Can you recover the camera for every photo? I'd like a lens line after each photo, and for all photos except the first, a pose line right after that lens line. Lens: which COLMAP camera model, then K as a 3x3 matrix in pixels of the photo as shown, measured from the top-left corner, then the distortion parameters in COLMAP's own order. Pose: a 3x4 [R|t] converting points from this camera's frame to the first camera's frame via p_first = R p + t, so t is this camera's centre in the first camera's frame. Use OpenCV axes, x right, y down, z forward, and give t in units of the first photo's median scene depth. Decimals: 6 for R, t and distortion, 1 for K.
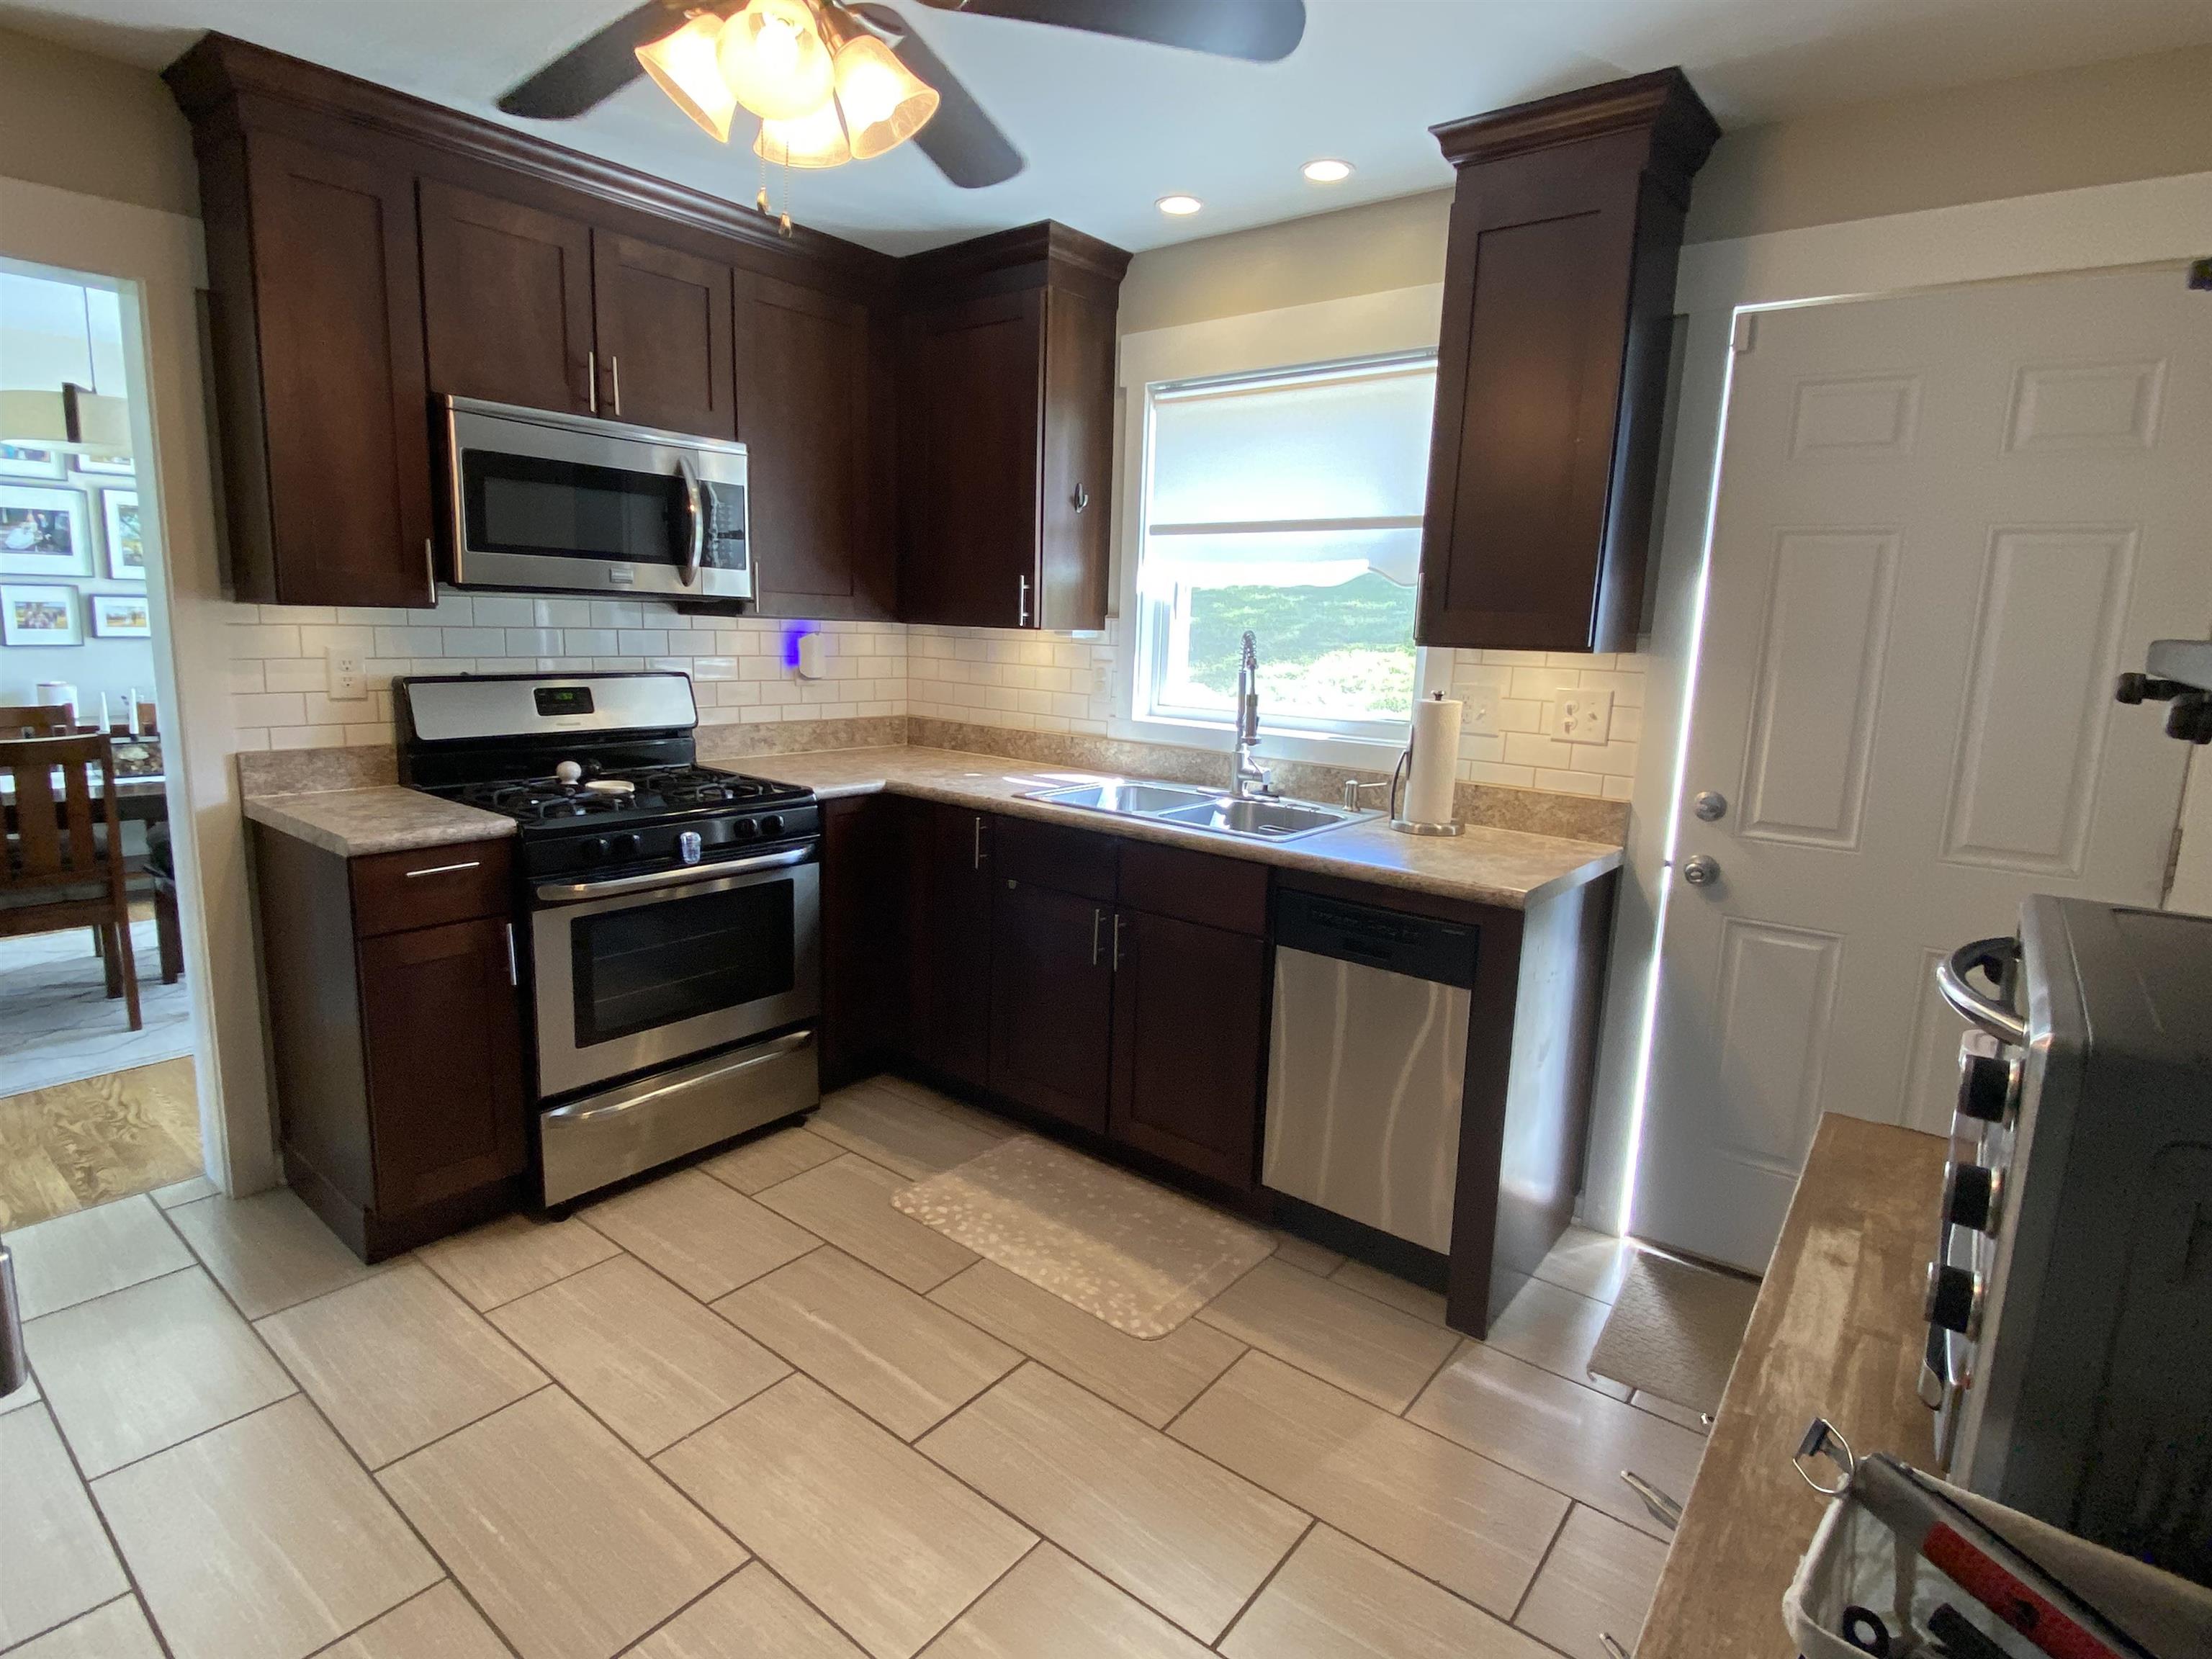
lens RADIAL K [[1125.8, 0, 1106.8], [0, 1125.8, 822.5], [0, 0, 1]] dist [0.001443, 0.000161]
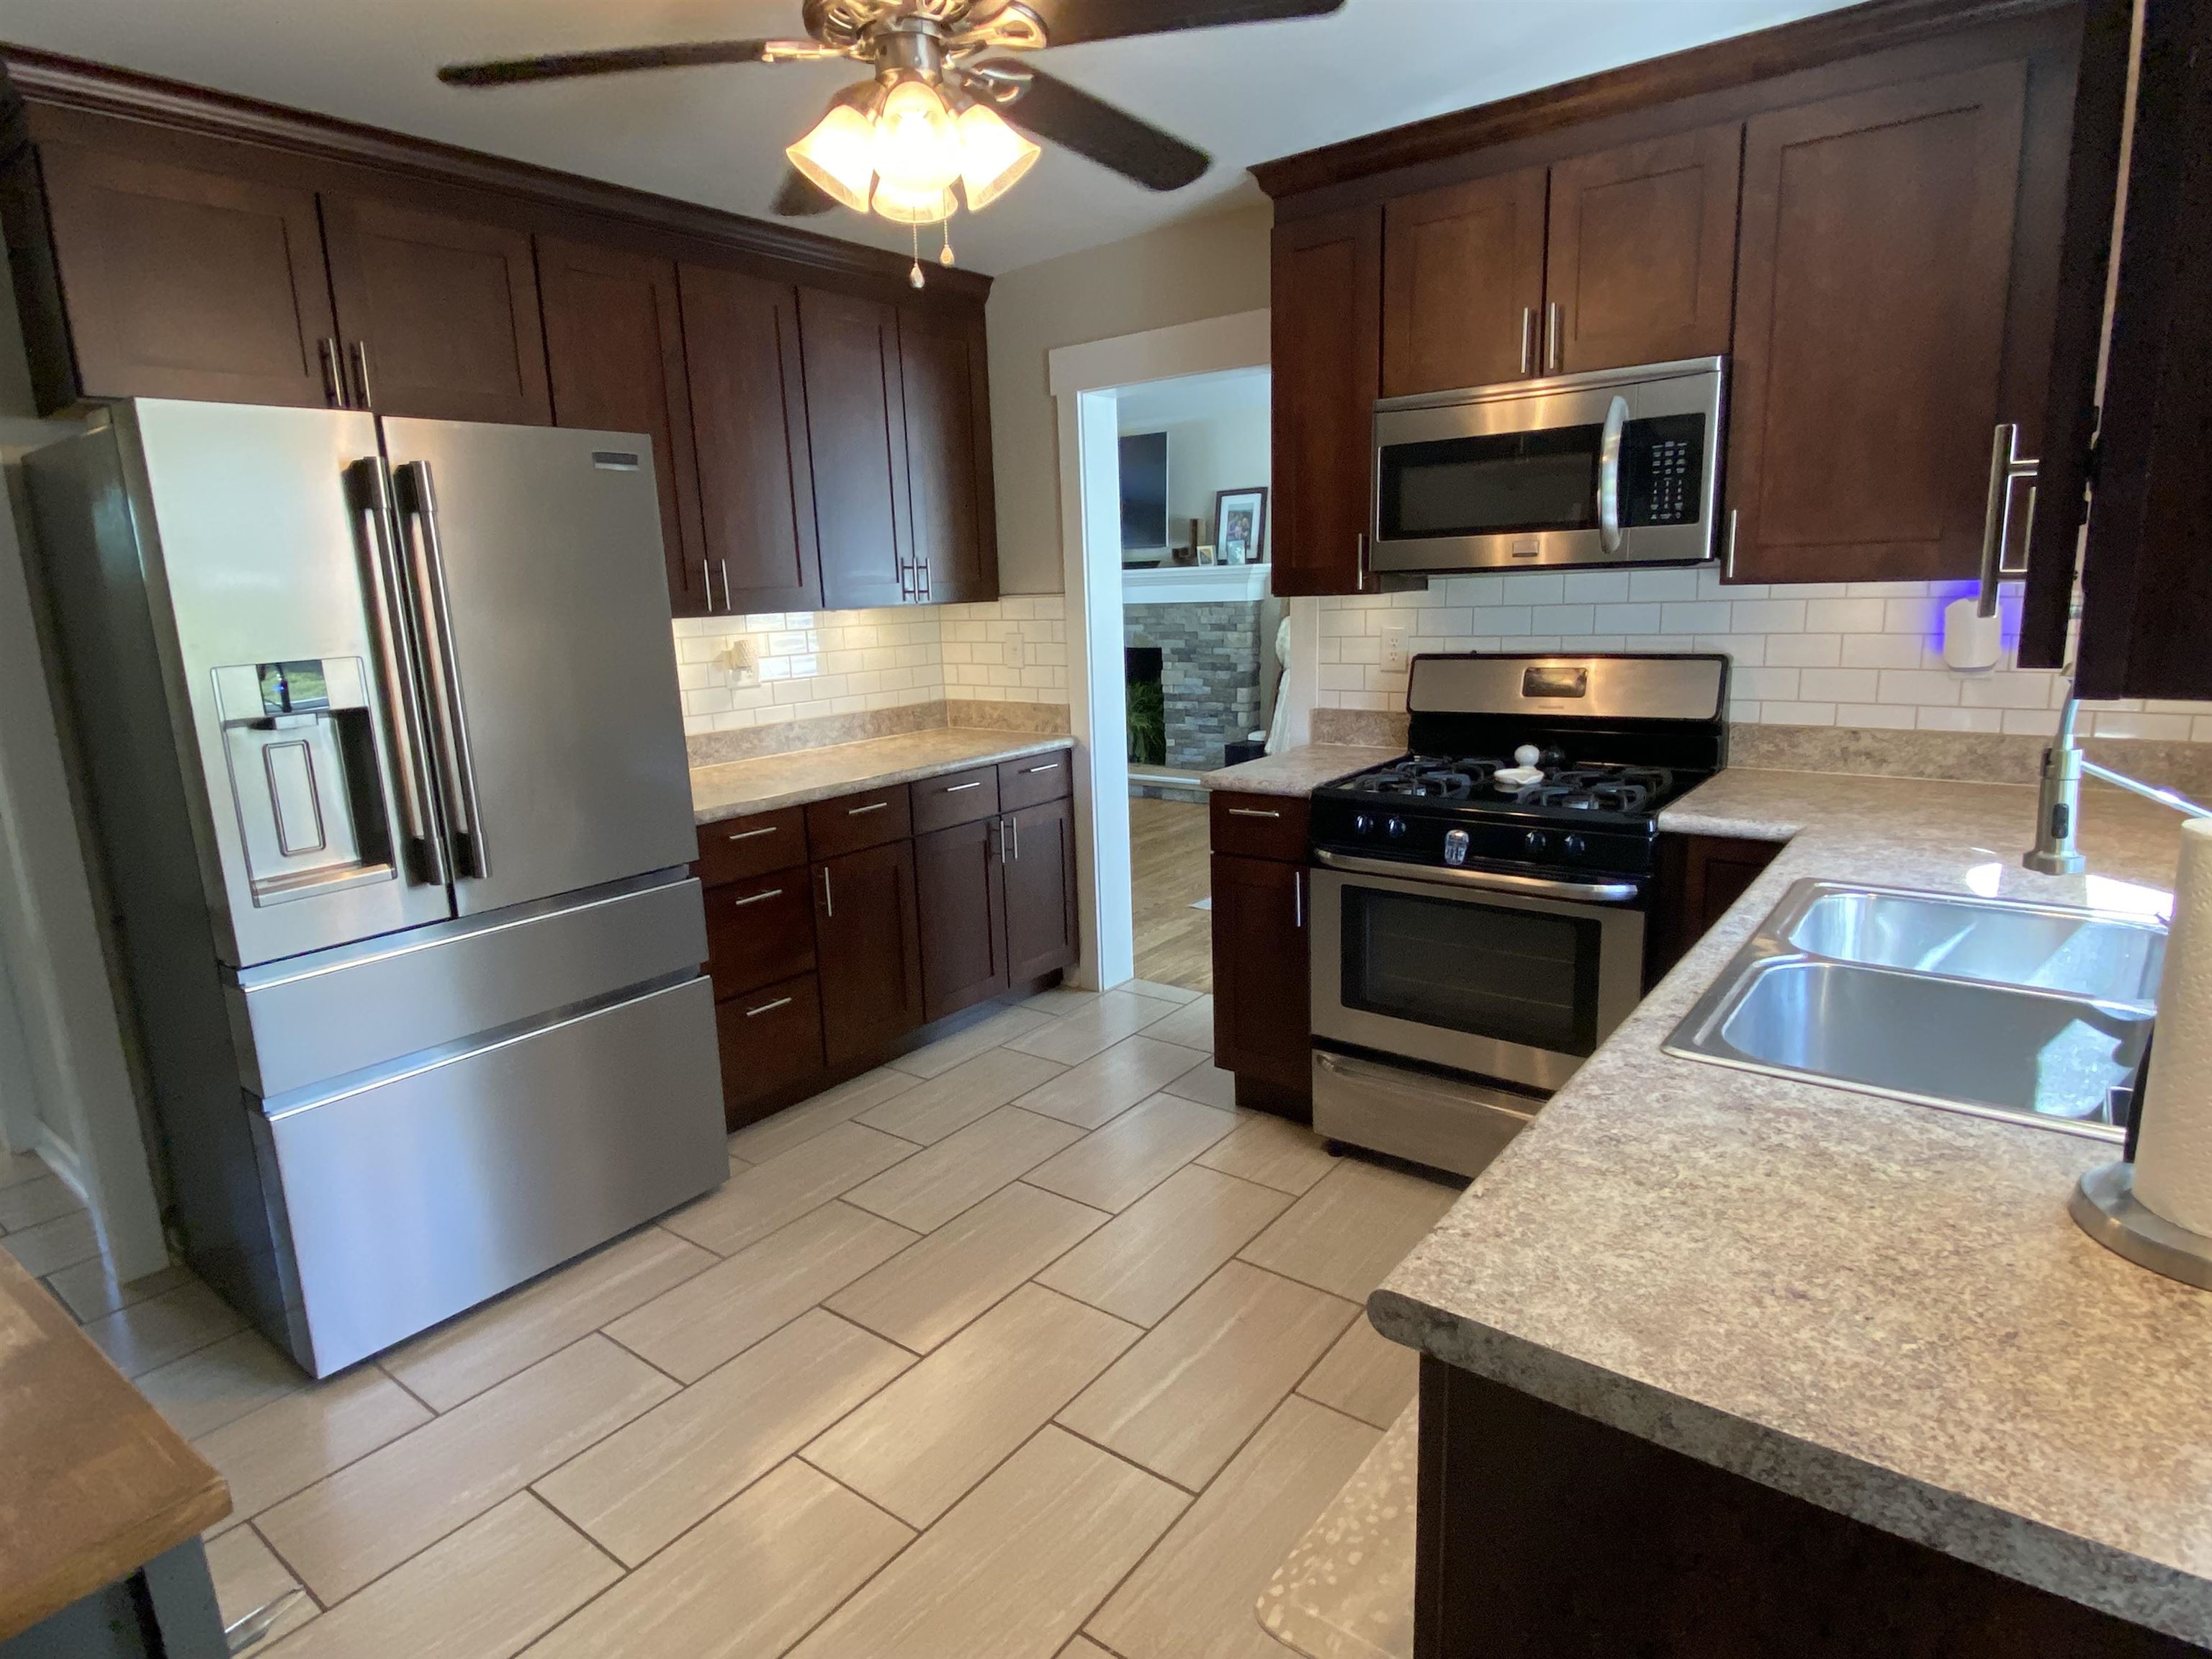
lens RADIAL K [[1194.3, 0, 1107.8], [0, 1194.3, 816.7], [0, 0, 1]] dist [0.047577, -0.042444]
pose [[0.029900, 0.162850, -0.986198, 0.616355], [-0.139995, 0.977596, 0.157186, -0.122615], [0.989701, 0.133363, 0.052028, 0.697074]]
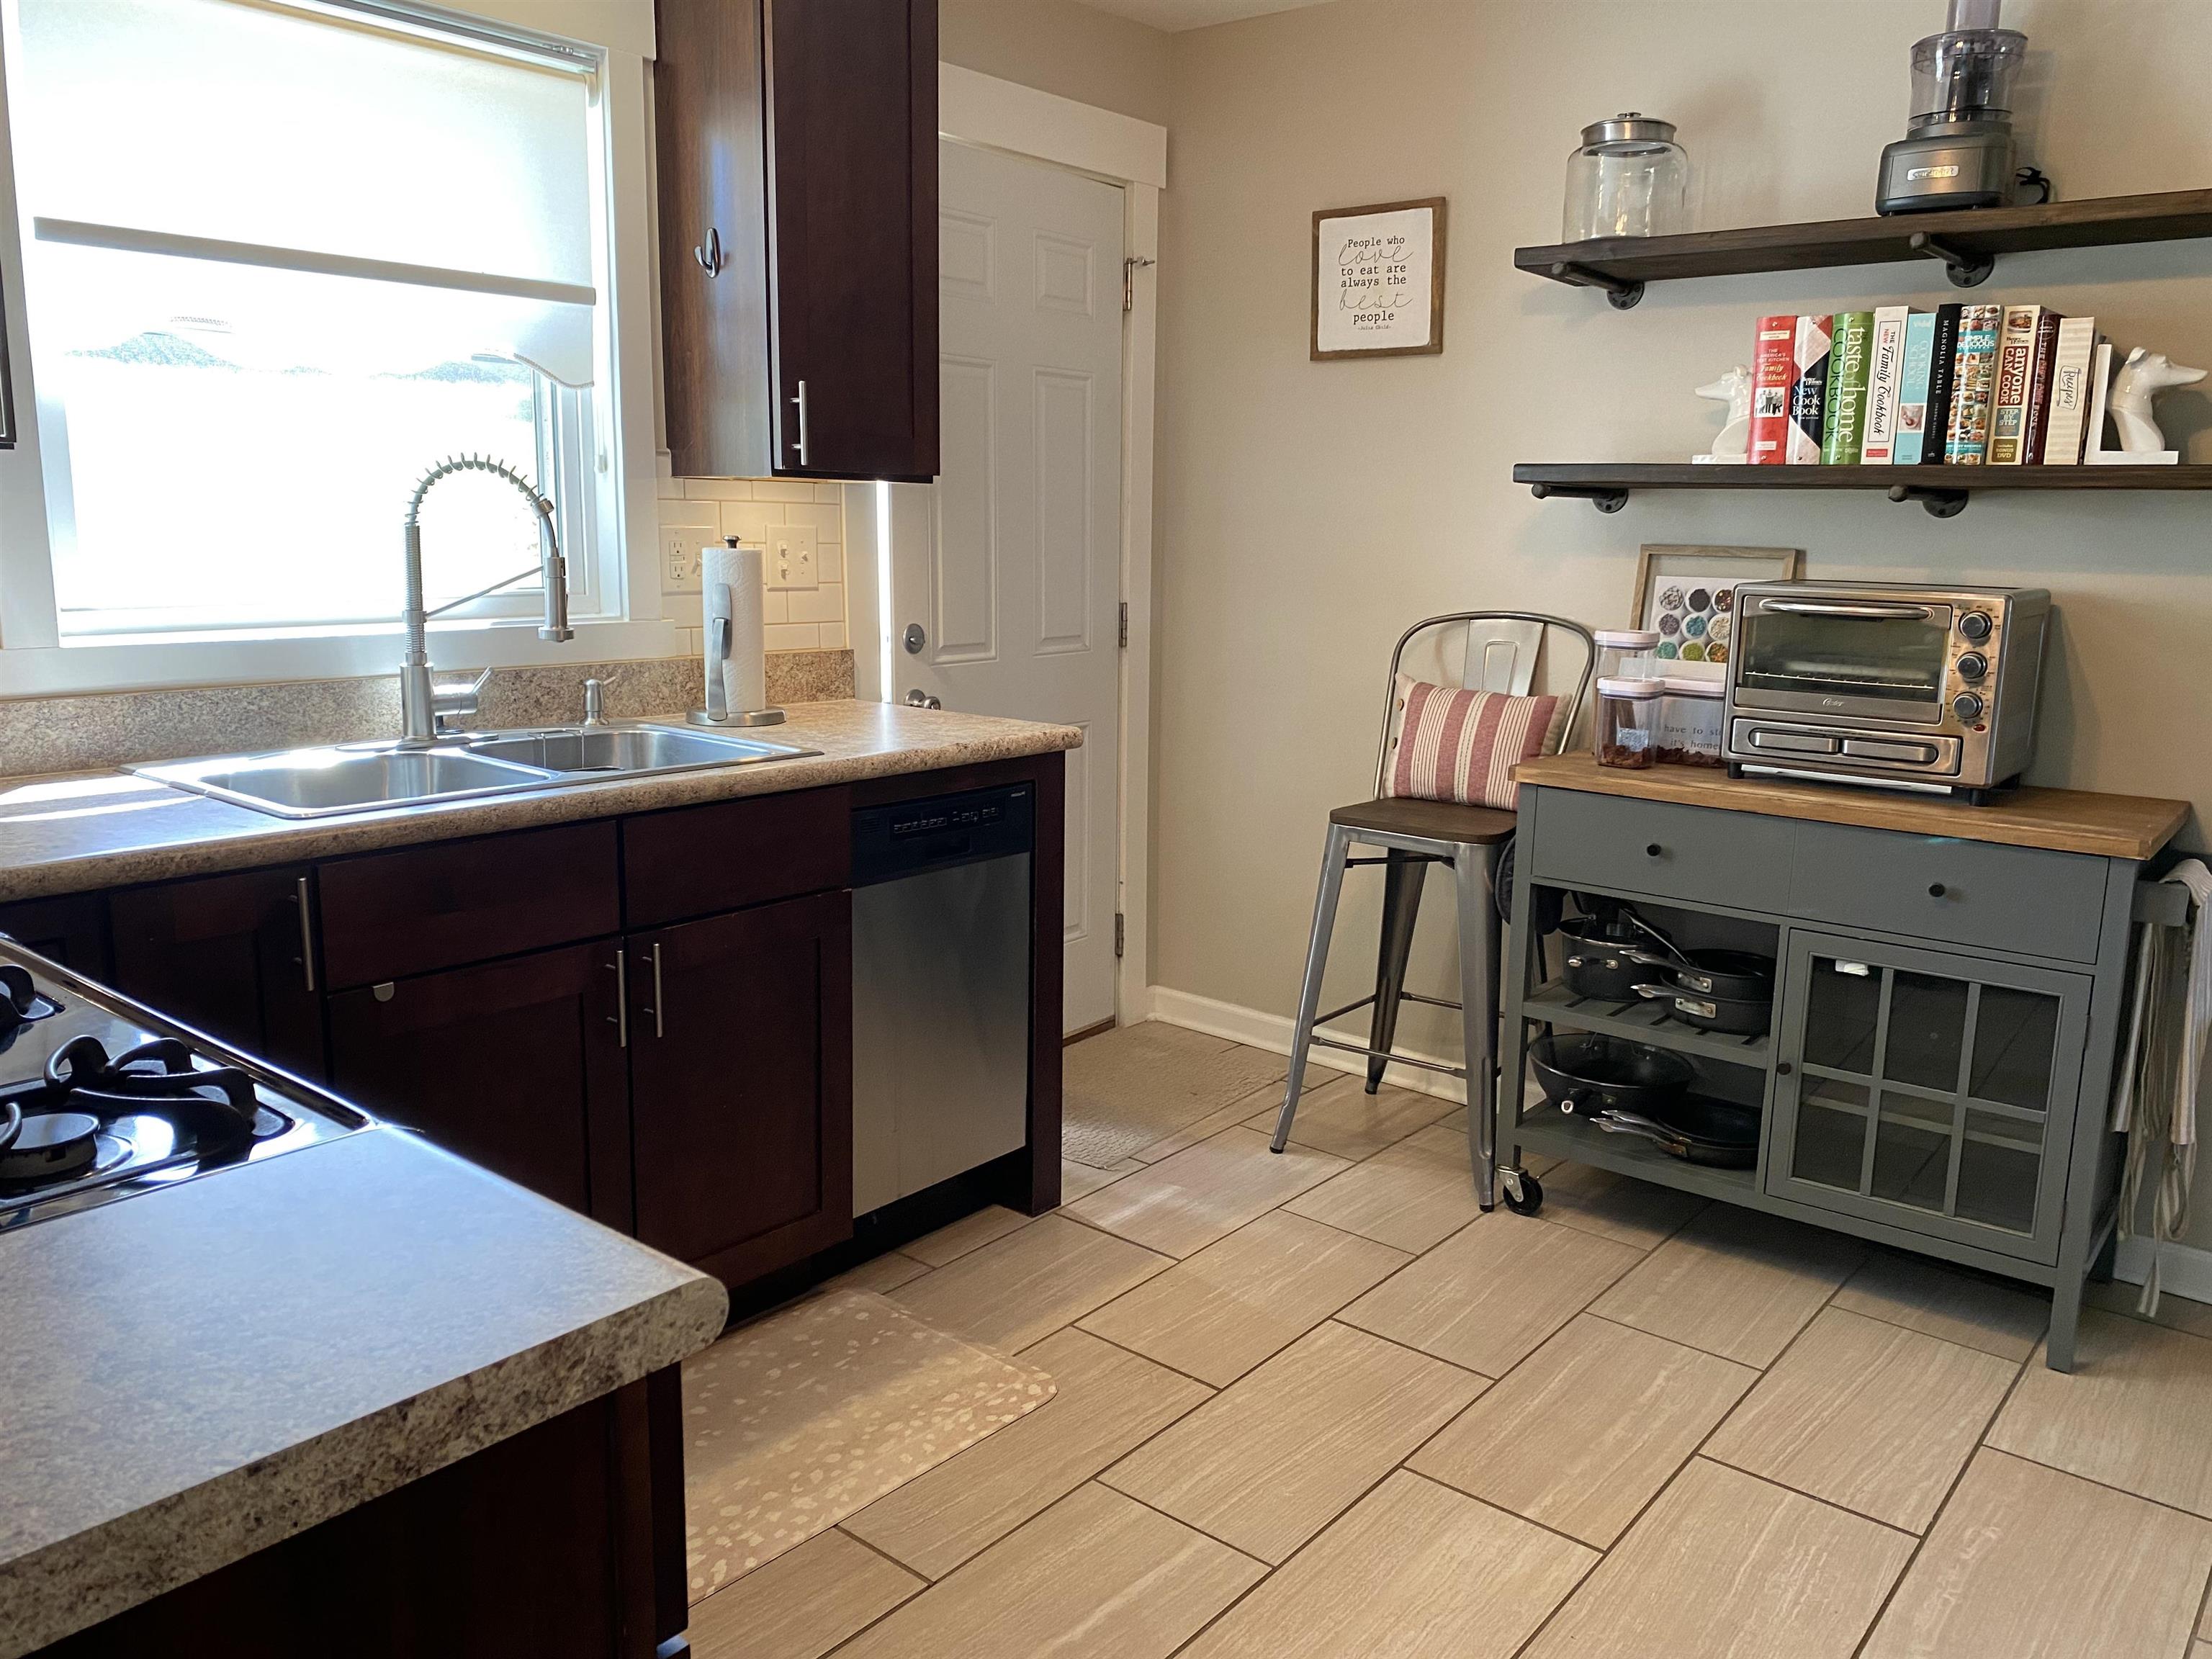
lens RADIAL K [[1659.2, 0, 1125.4], [0, 1659.2, 823.3], [0, 0, 1]] dist [0.040313, -0.057105]
pose [[0.002243, -0.217017, 0.976165, -0.869296], [0.154999, 0.964446, 0.214056, -0.133992], [-0.987912, 0.150825, 0.035801, 0.744850]]
